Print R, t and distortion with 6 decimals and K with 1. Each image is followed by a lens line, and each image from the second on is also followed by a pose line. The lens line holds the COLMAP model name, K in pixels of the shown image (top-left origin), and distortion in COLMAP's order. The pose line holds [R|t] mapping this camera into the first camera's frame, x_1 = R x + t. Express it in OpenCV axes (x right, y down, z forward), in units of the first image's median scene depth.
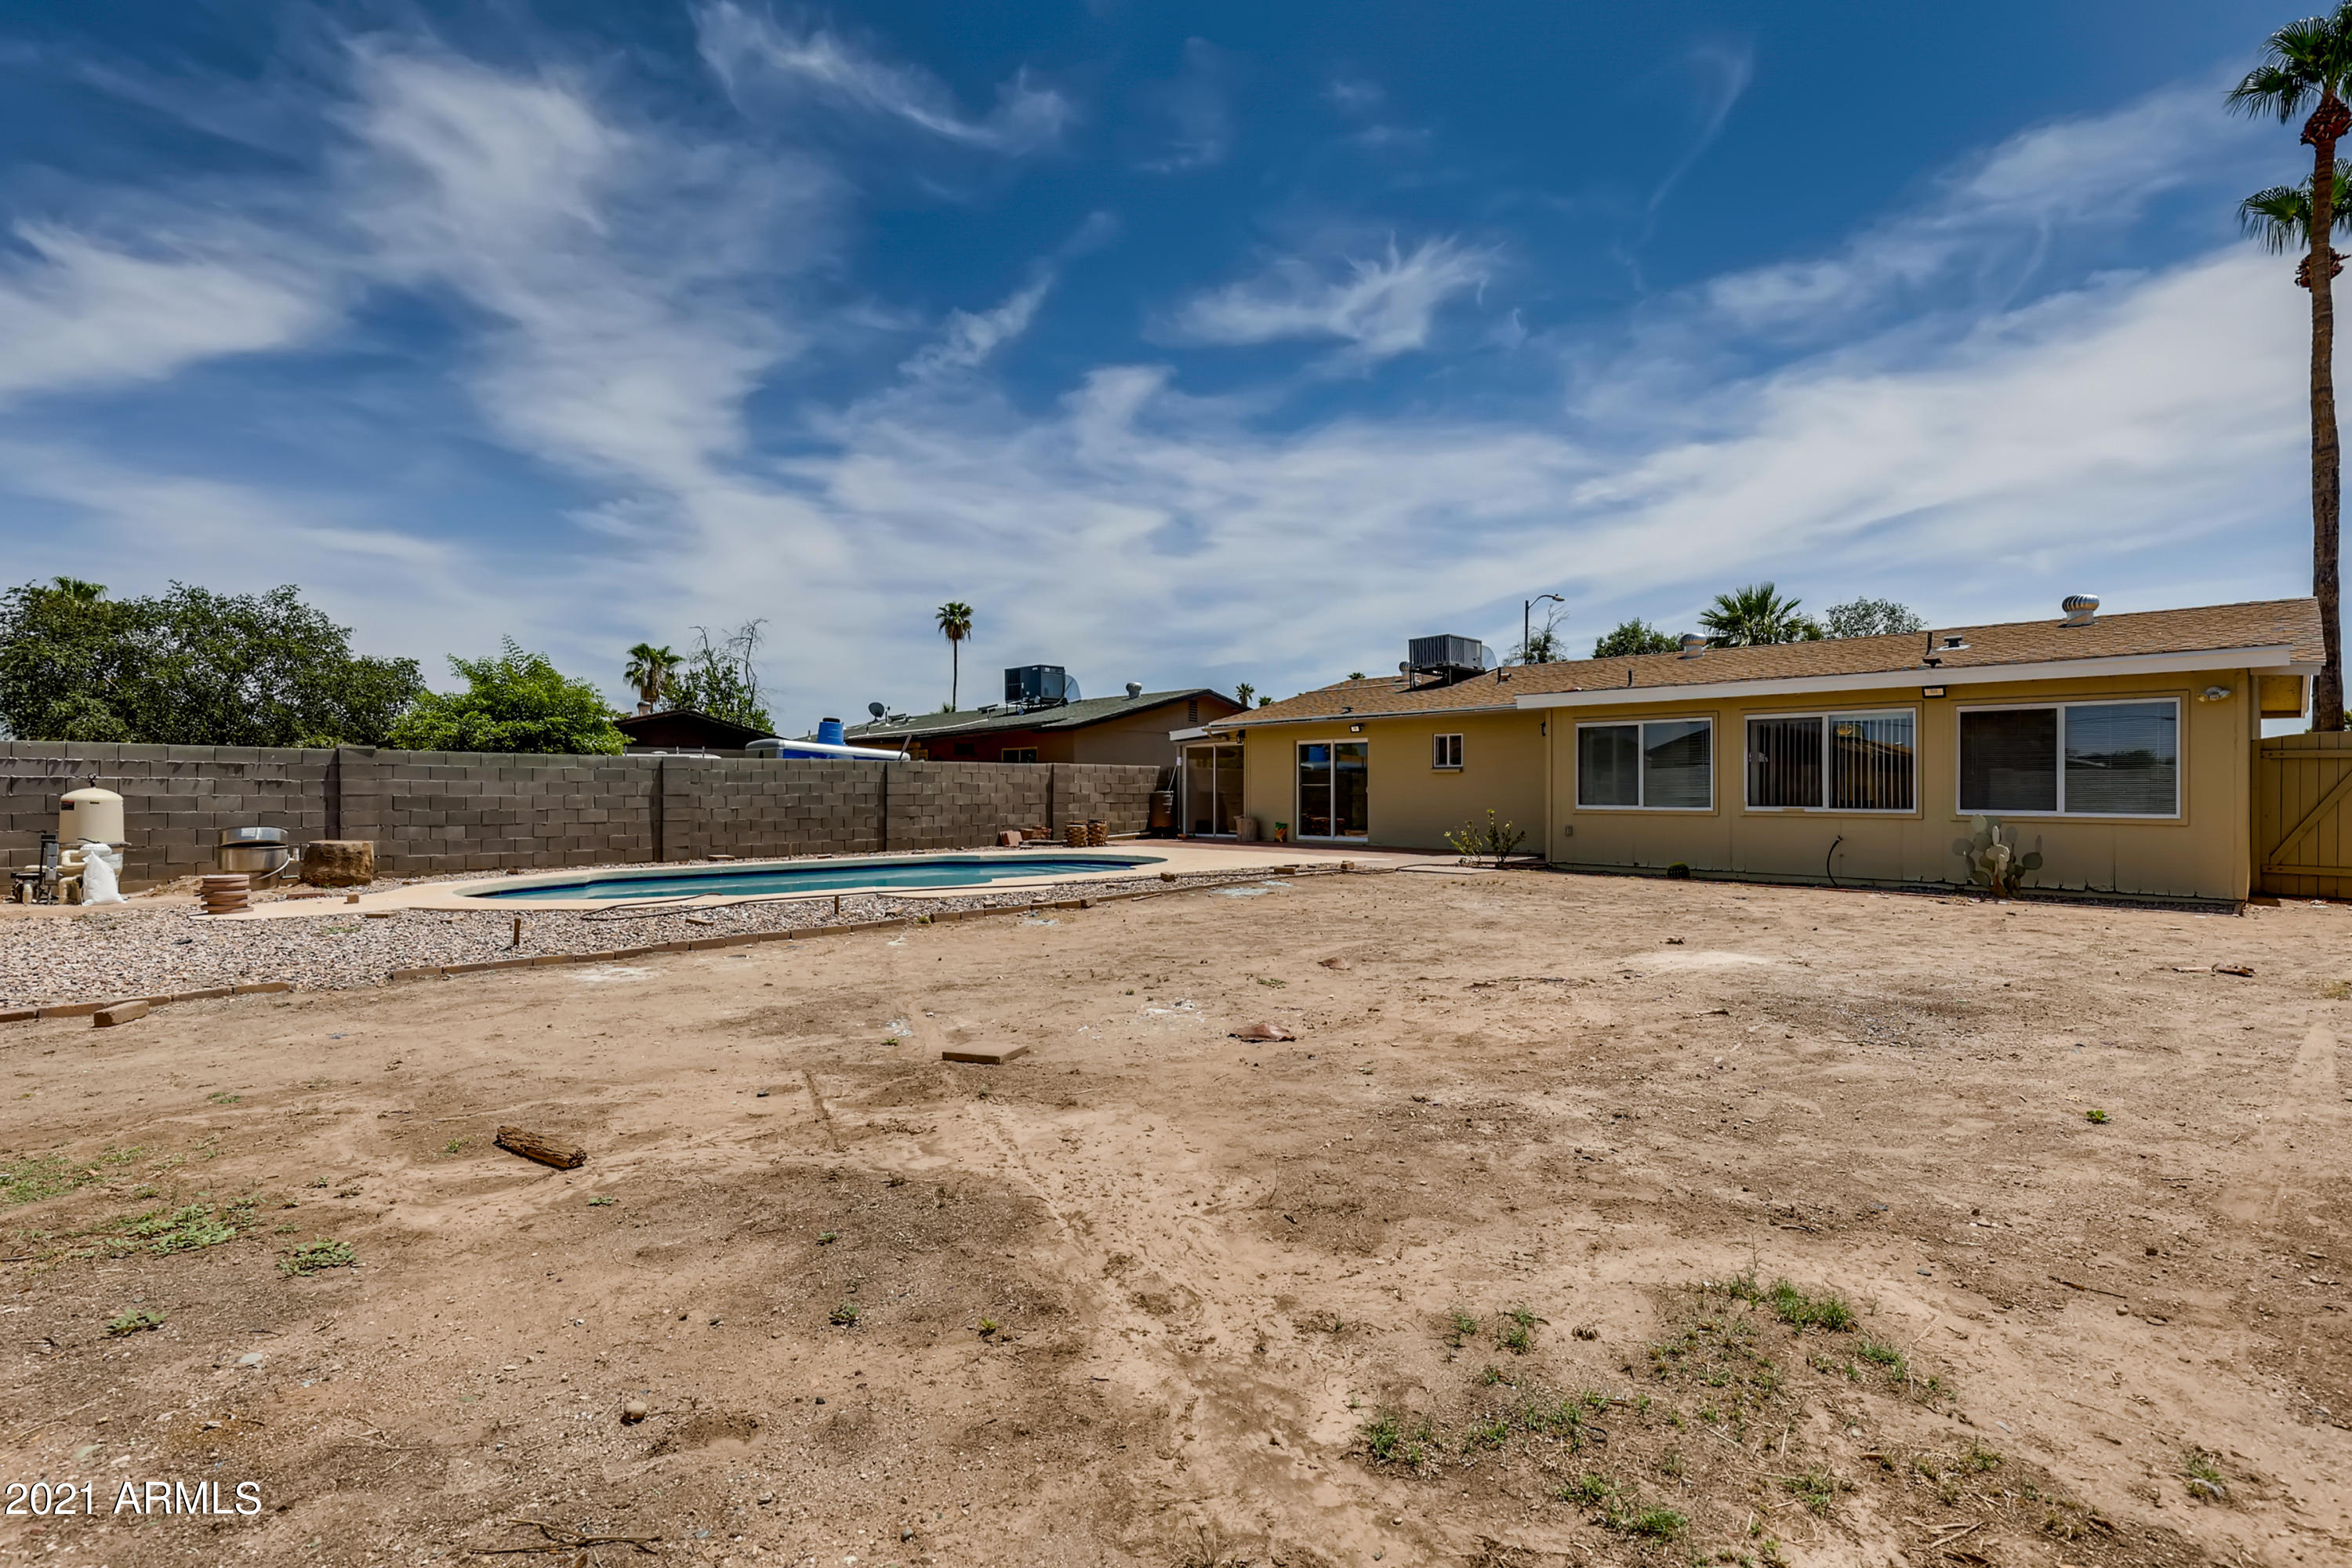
lens RADIAL K [[1069.2, 0, 1184.0], [0, 1069.2, 786.2], [0, 0, 1]] dist [0.000160, 0.005128]
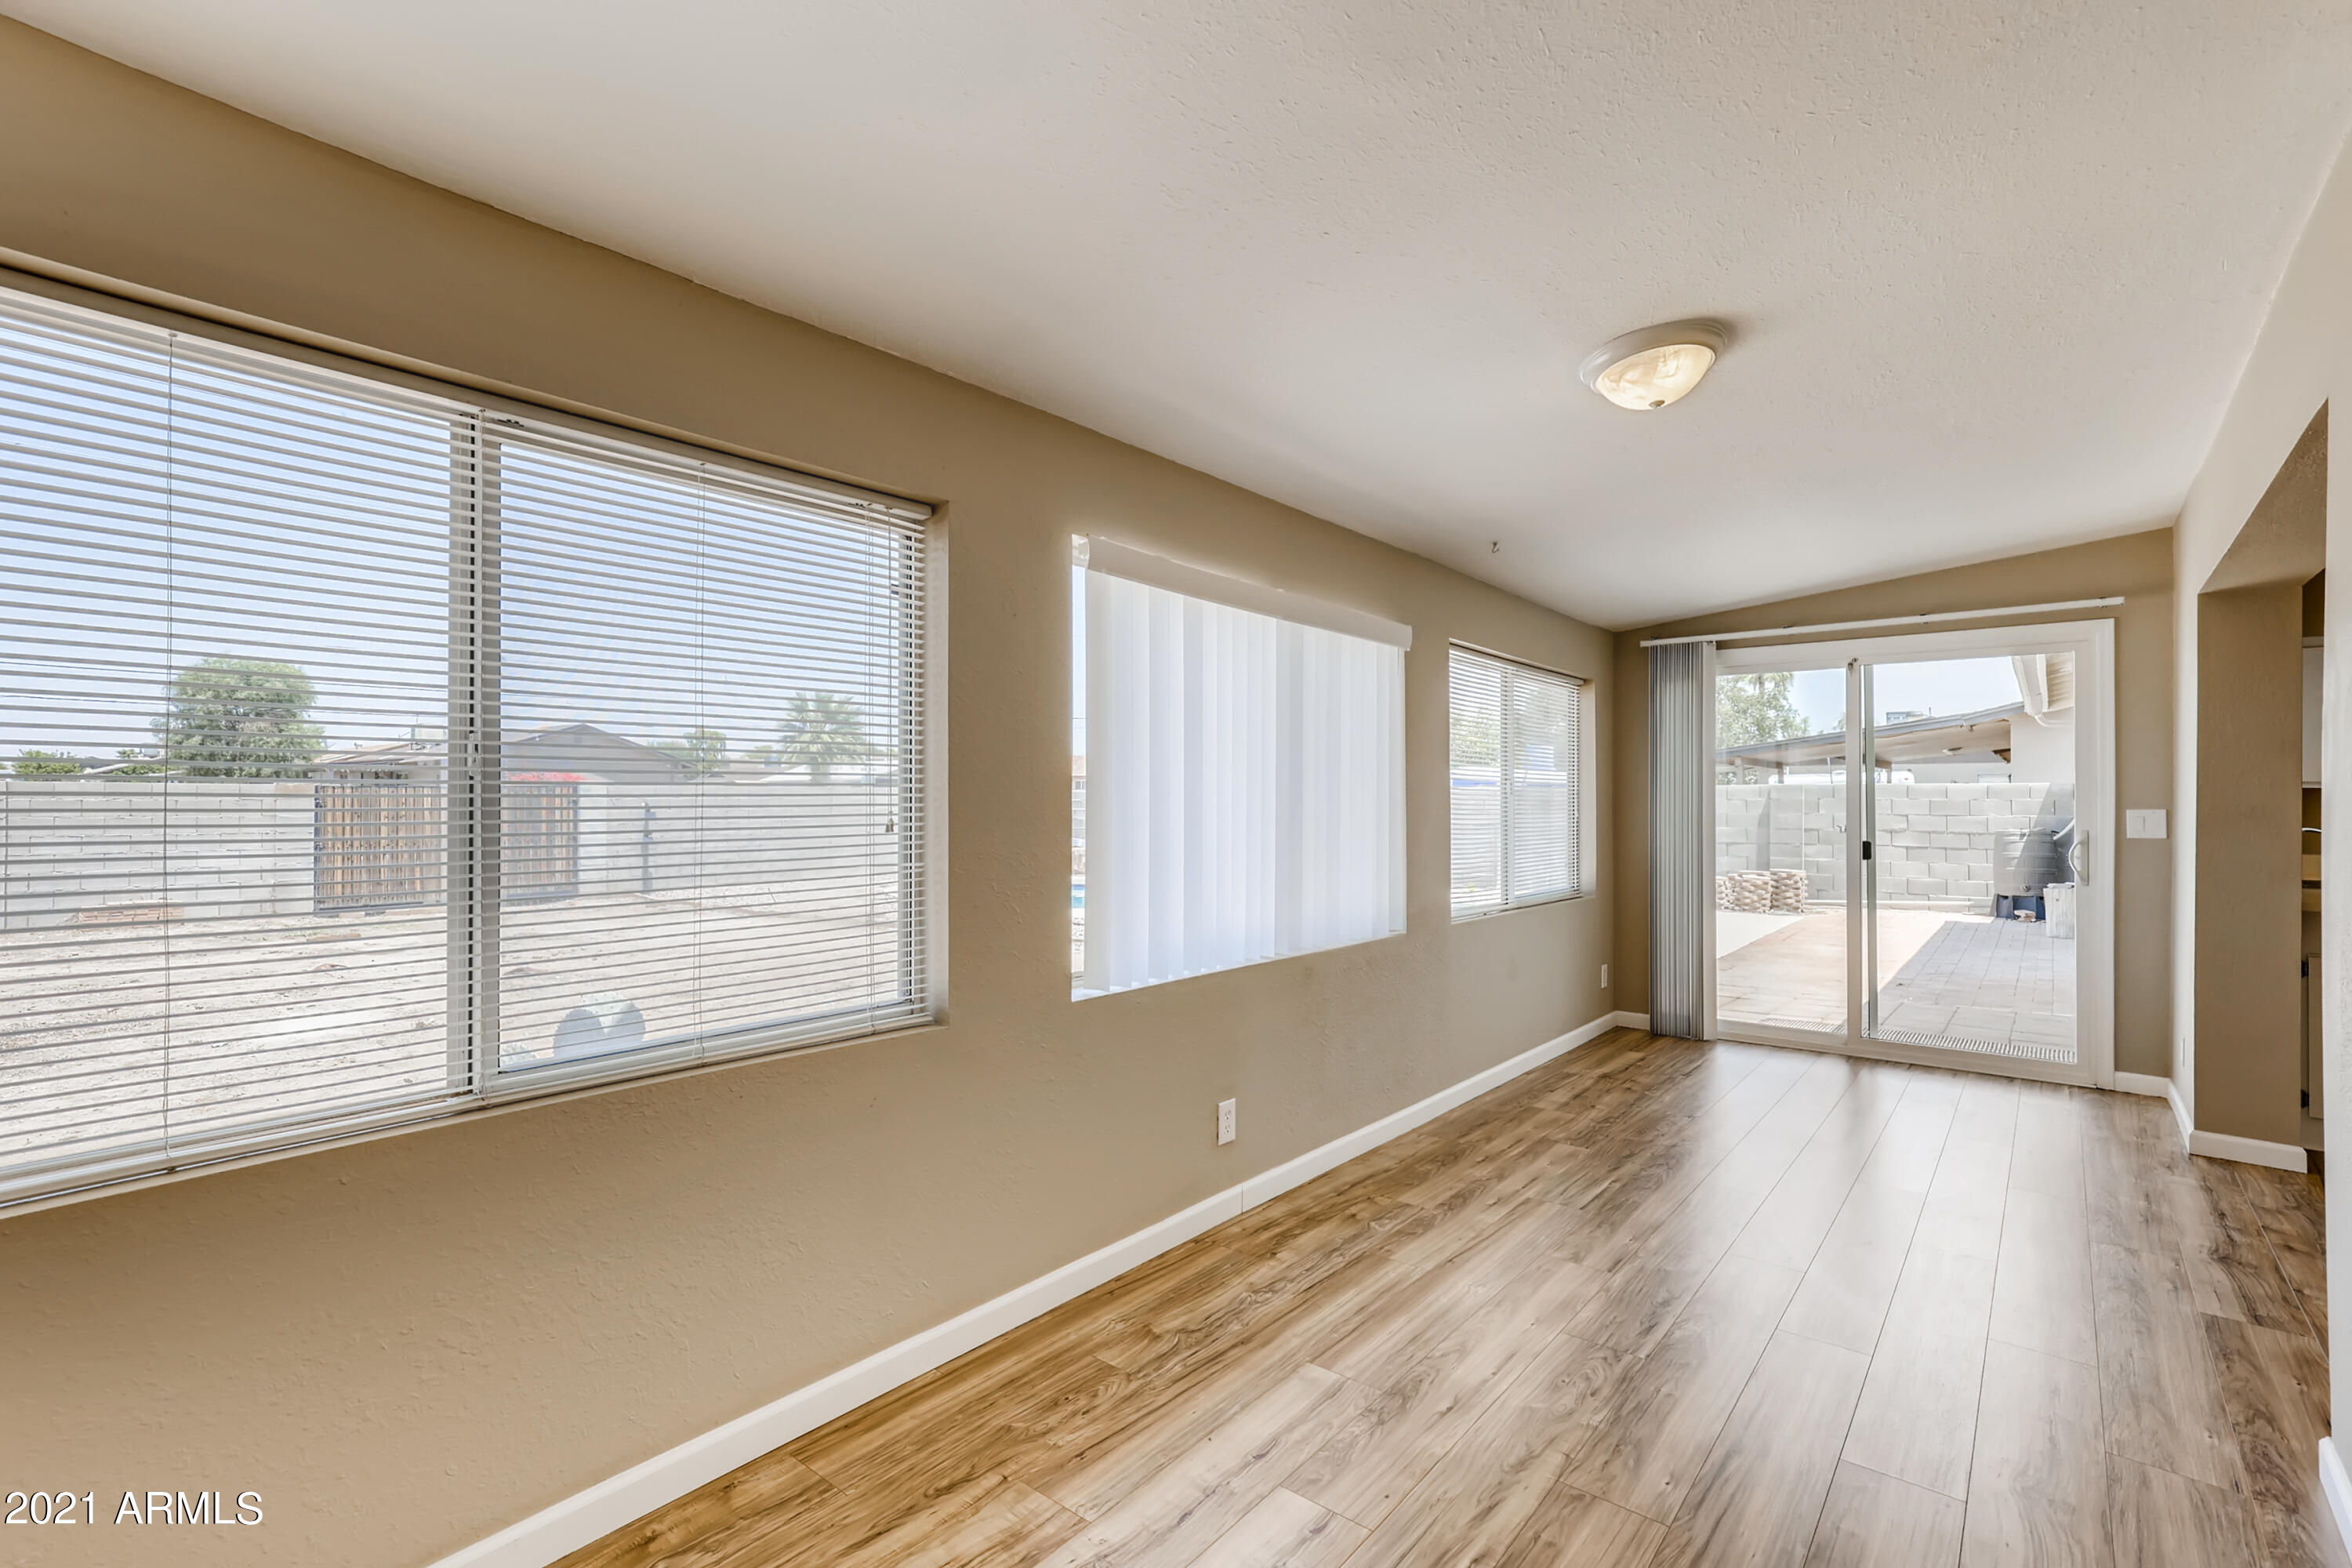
lens RADIAL K [[1069.2, 0, 1177.1], [0, 1069.2, 792.9], [0, 0, 1]] dist [0.000160, 0.005128]
pose [[0.116254, -0.009317, -0.993176, 0.589567], [0.002567, 0.999955, -0.009080, -0.012596], [0.993216, -0.001494, 0.116273, 0.642241]]
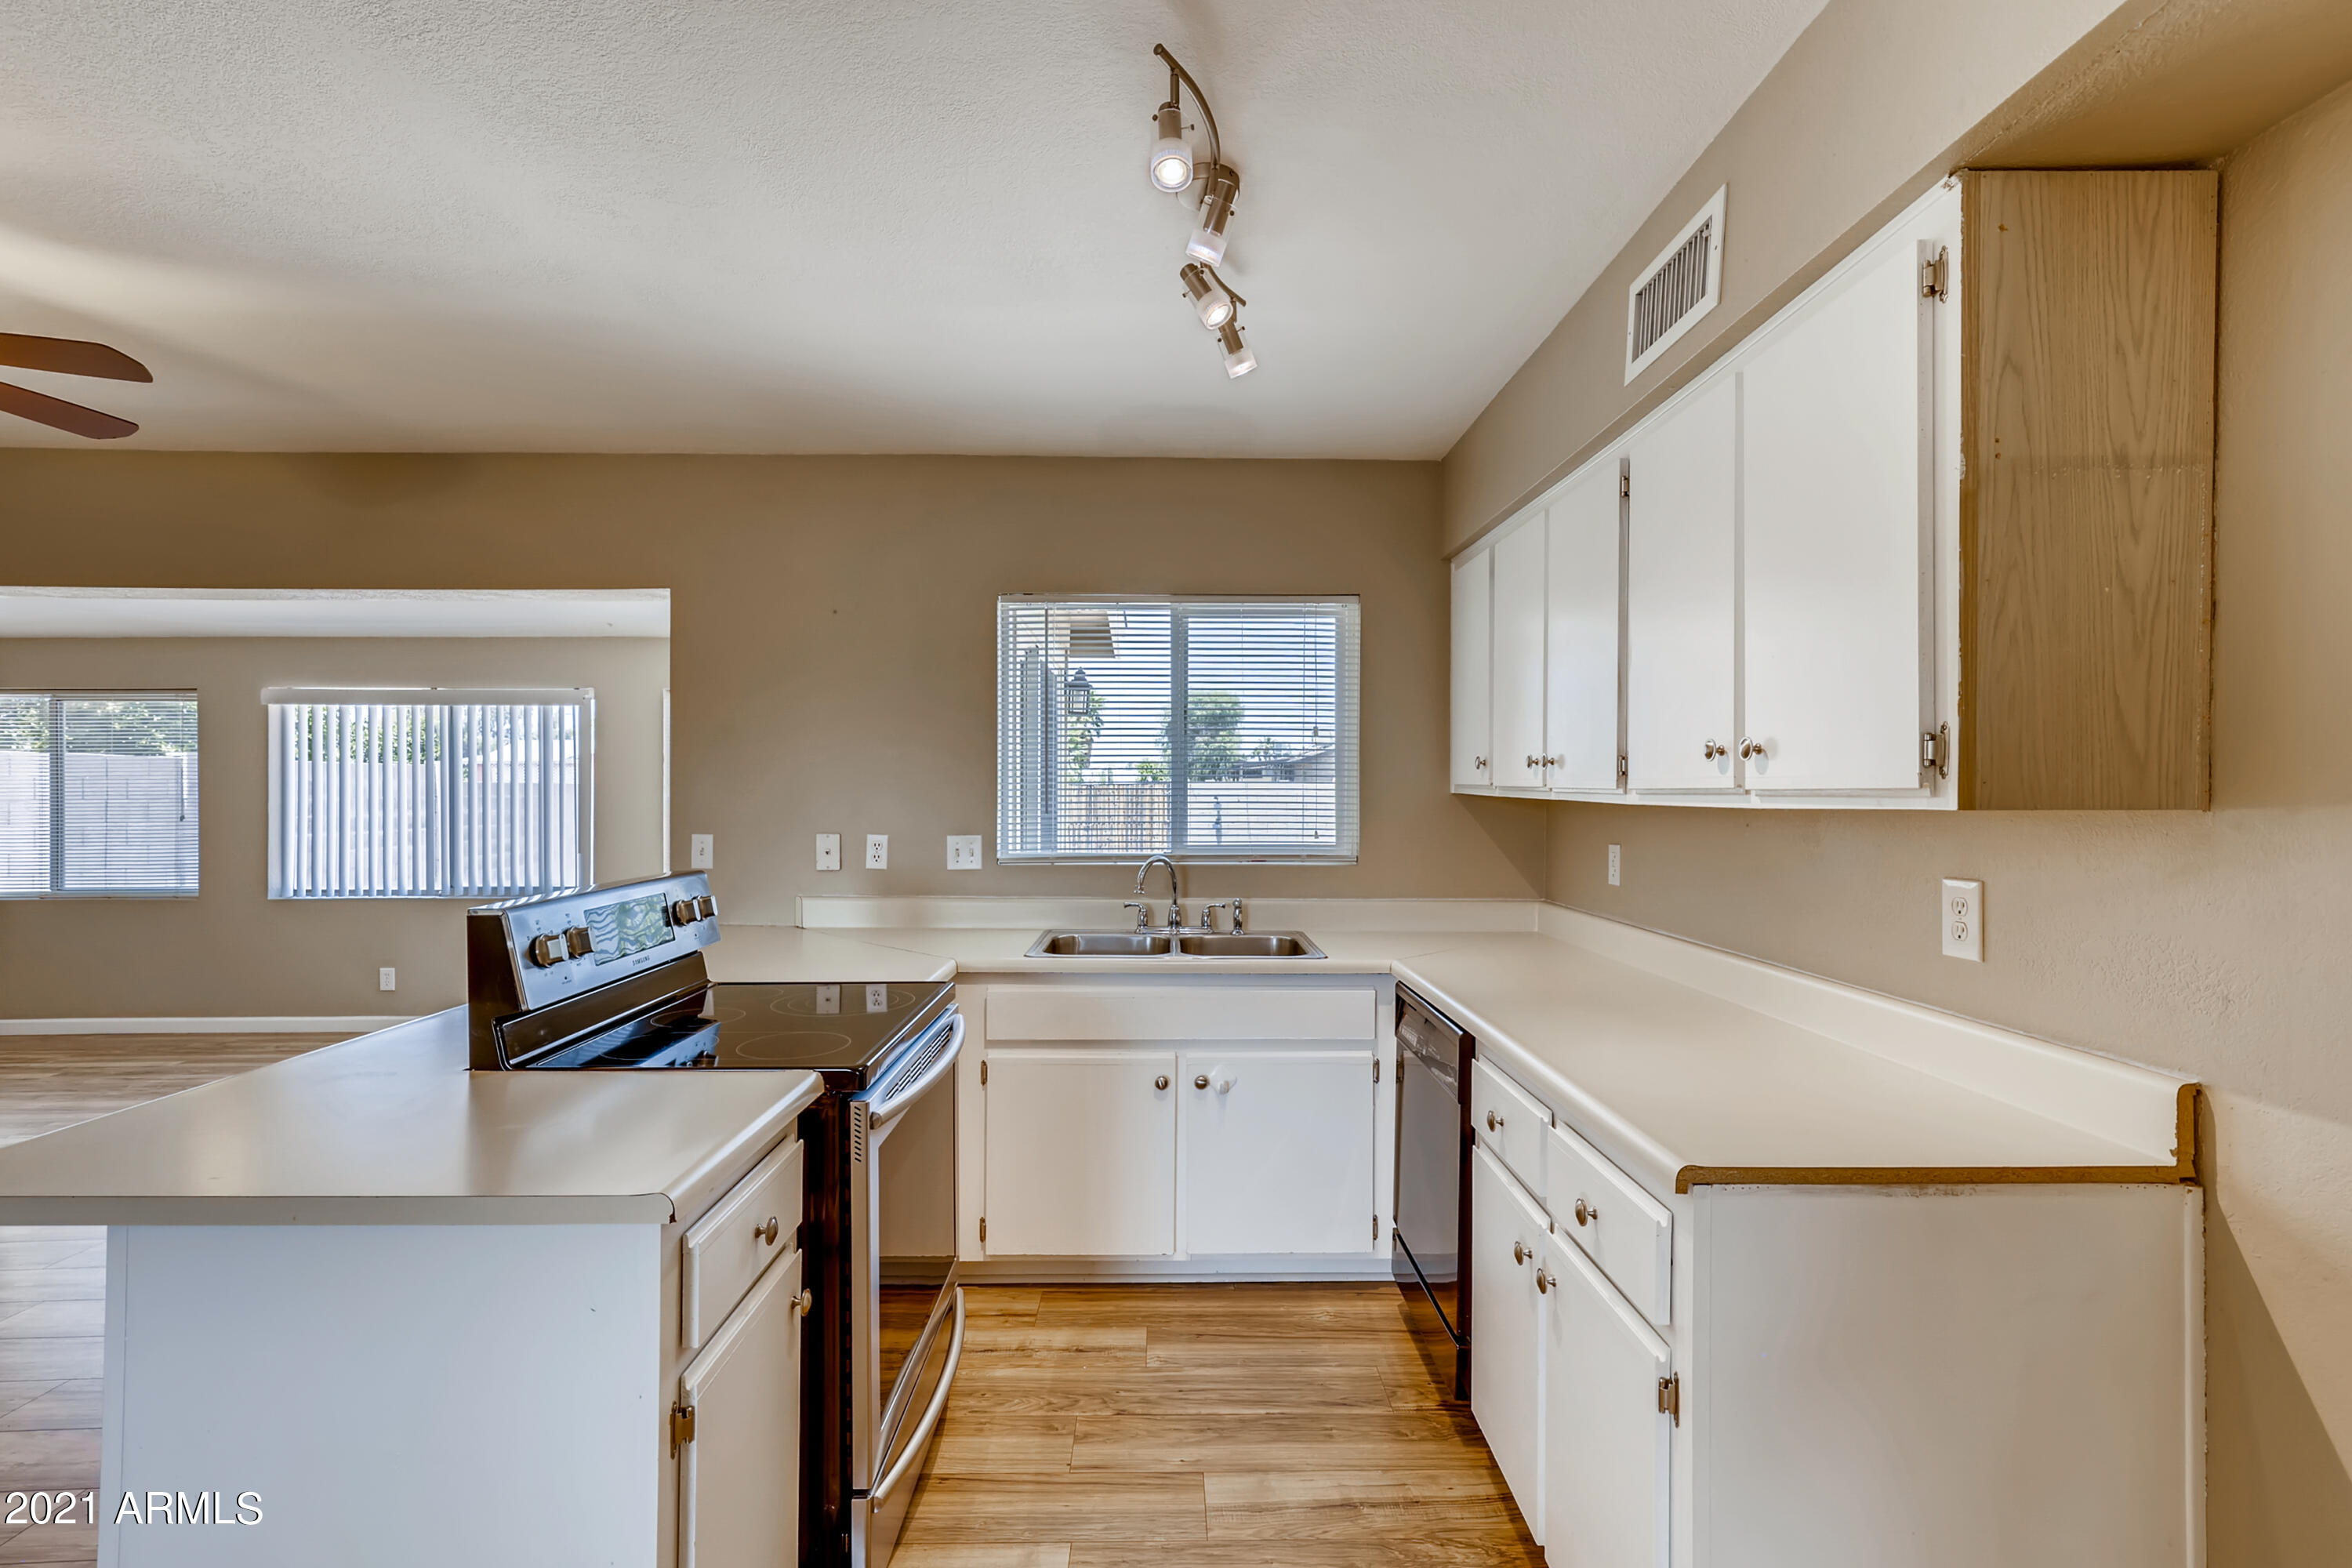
lens RADIAL K [[1069.2, 0, 1173.8], [0, 1069.2, 791.8], [0, 0, 1]] dist [0.000160, 0.005128]
pose [[-0.682721, -0.000463, -0.730679, 0.494806], [0.002272, 0.999994, -0.002756, -0.016553], [0.730676, -0.003542, -0.682716, 1.058831]]
